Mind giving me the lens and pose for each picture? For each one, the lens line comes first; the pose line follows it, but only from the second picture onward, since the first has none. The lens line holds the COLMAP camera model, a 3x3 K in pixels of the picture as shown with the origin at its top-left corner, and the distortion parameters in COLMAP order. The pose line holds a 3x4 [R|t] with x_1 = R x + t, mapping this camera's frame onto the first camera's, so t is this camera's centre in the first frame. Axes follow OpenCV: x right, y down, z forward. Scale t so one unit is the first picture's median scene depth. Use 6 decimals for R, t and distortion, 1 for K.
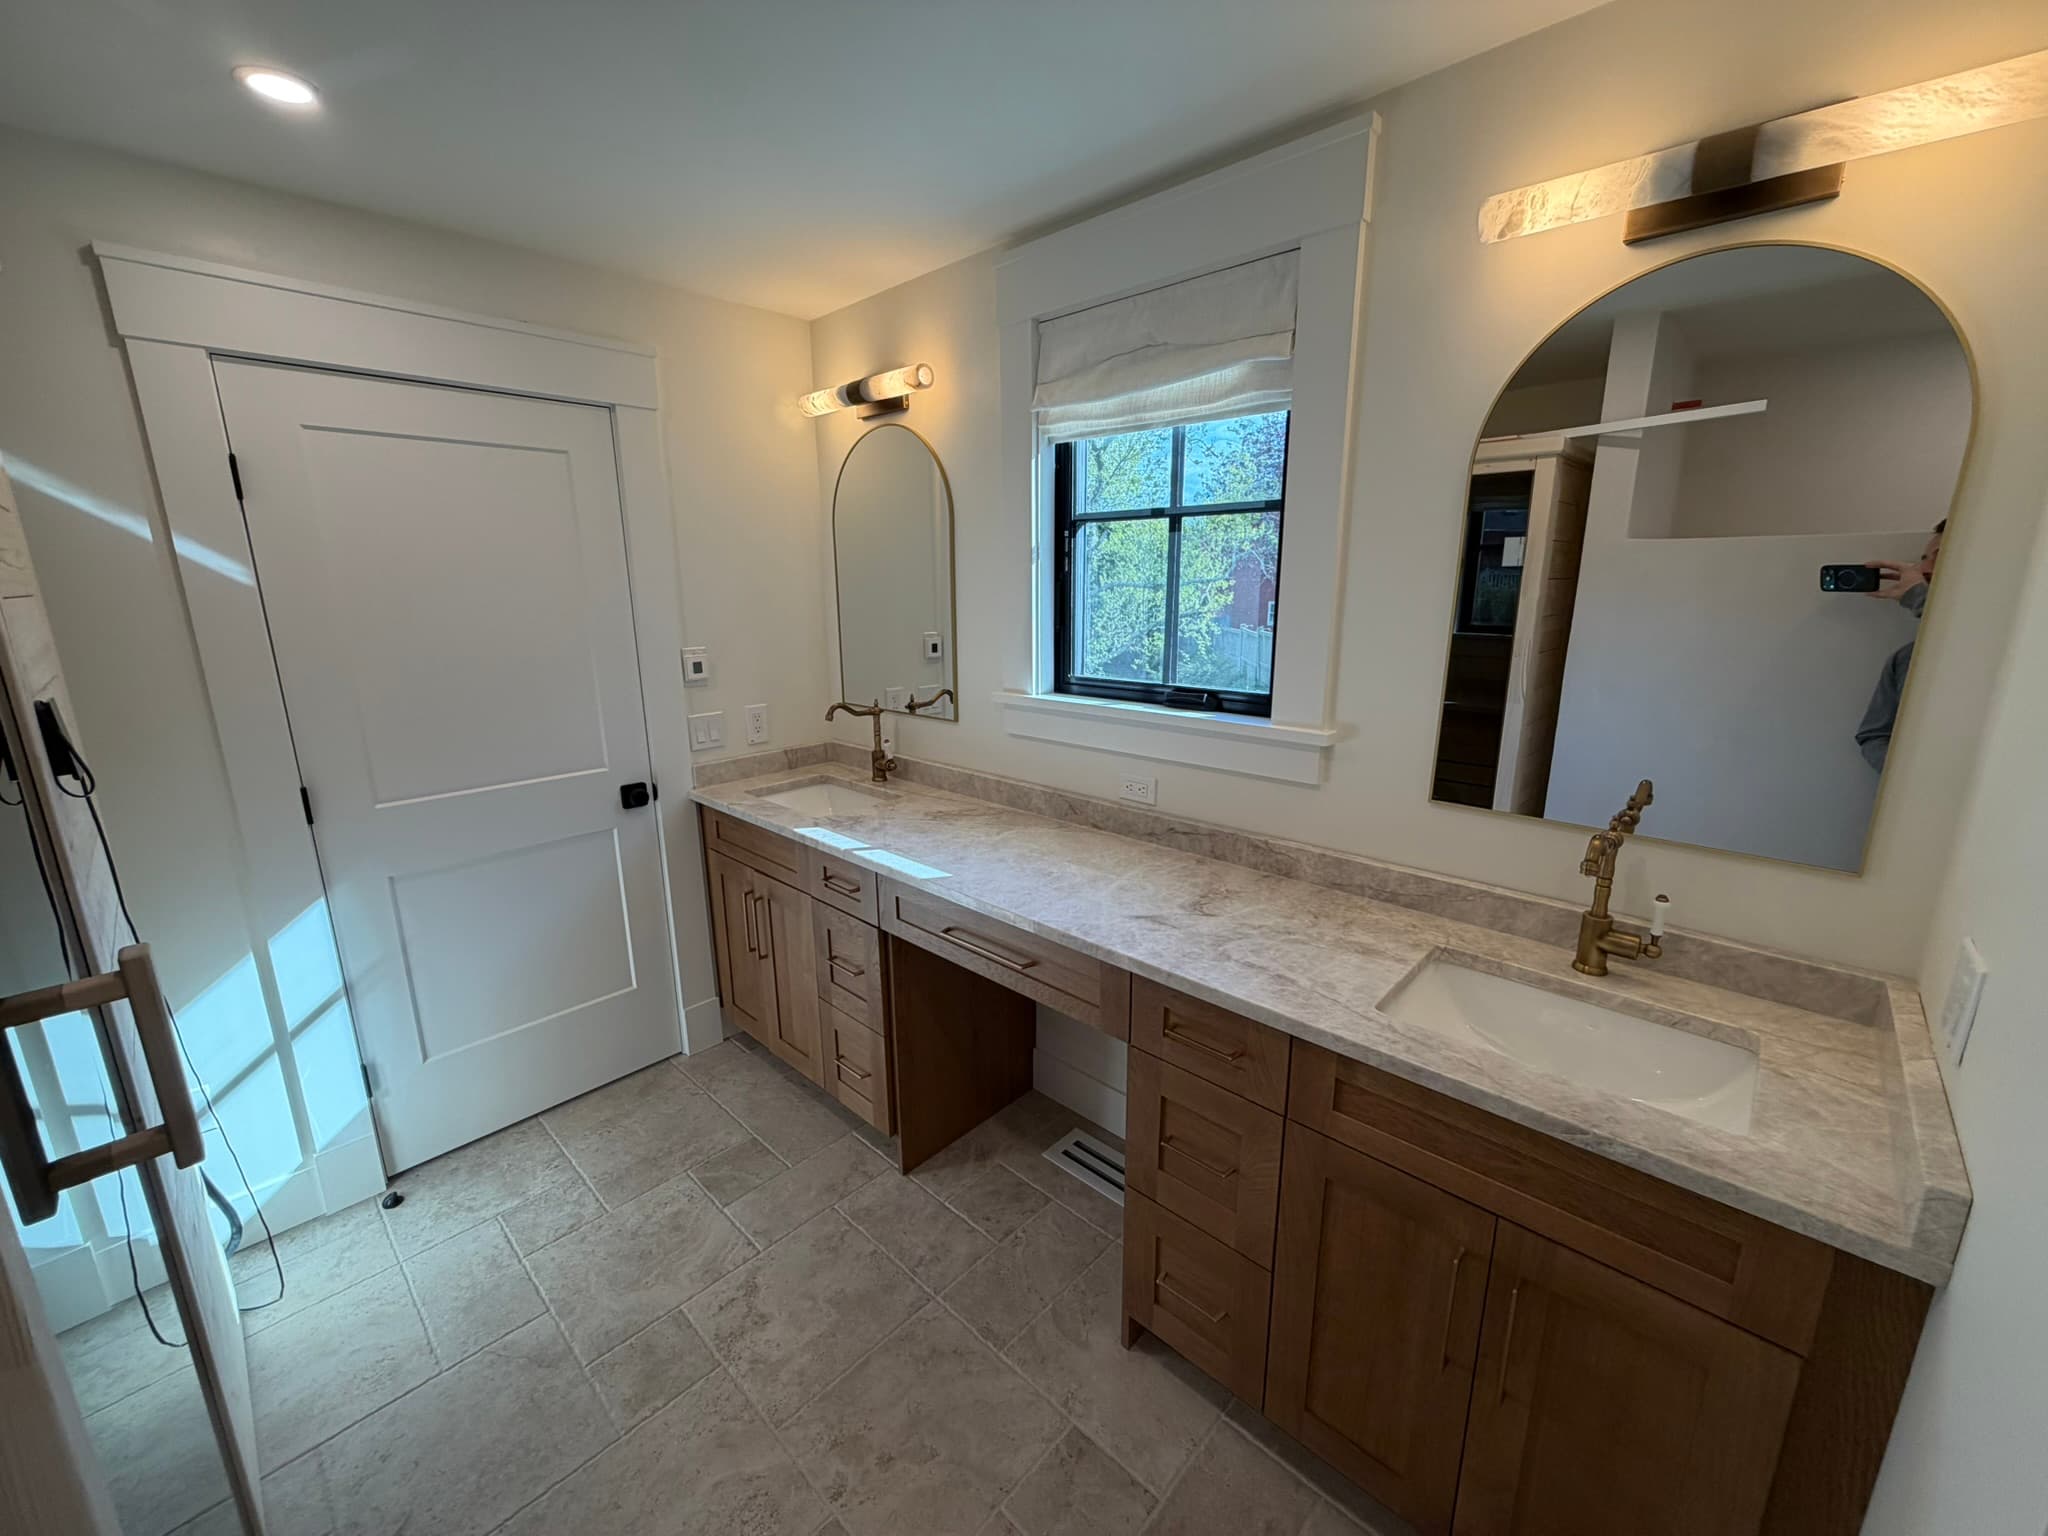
lens RADIAL K [[817.2, 0, 1008.4], [0, 817.2, 773.4], [0, 0, 1]] dist [-0.000277, 0.000420]
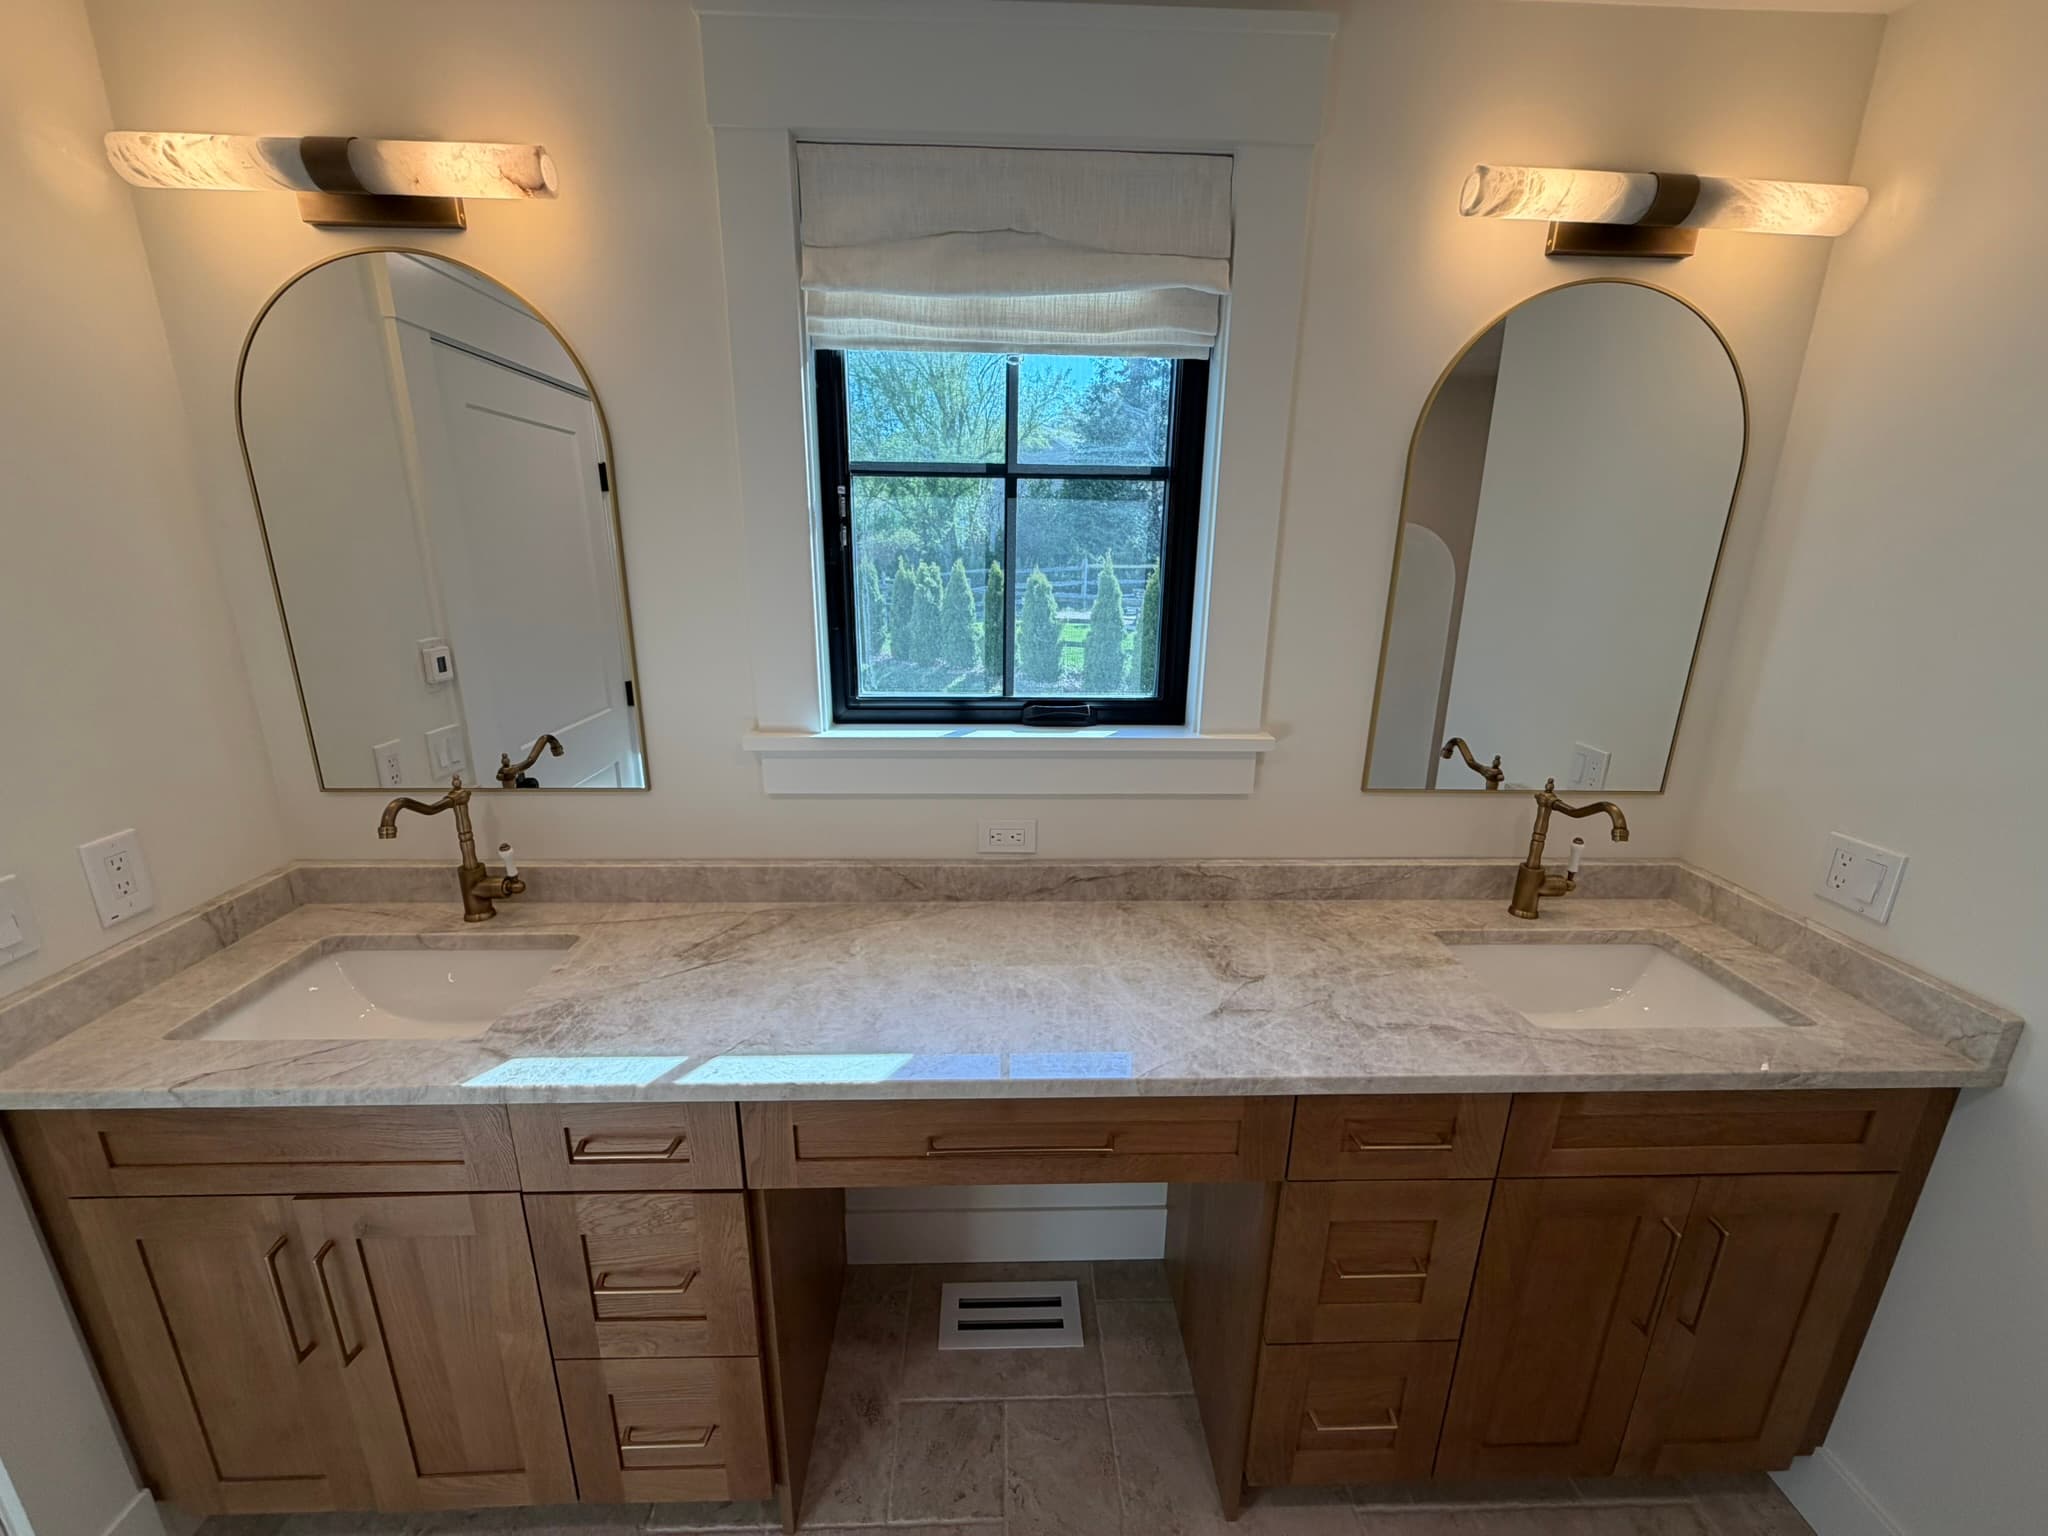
lens RADIAL K [[817.2, 0, 1006.8], [0, 817.2, 771.5], [0, 0, 1]] dist [-0.000277, 0.000420]
pose [[0.695761, -0.181530, 0.694956, -0.372968], [0.151045, 0.982879, 0.105519, -0.125709], [-0.702213, 0.031554, 0.711268, 0.469337]]
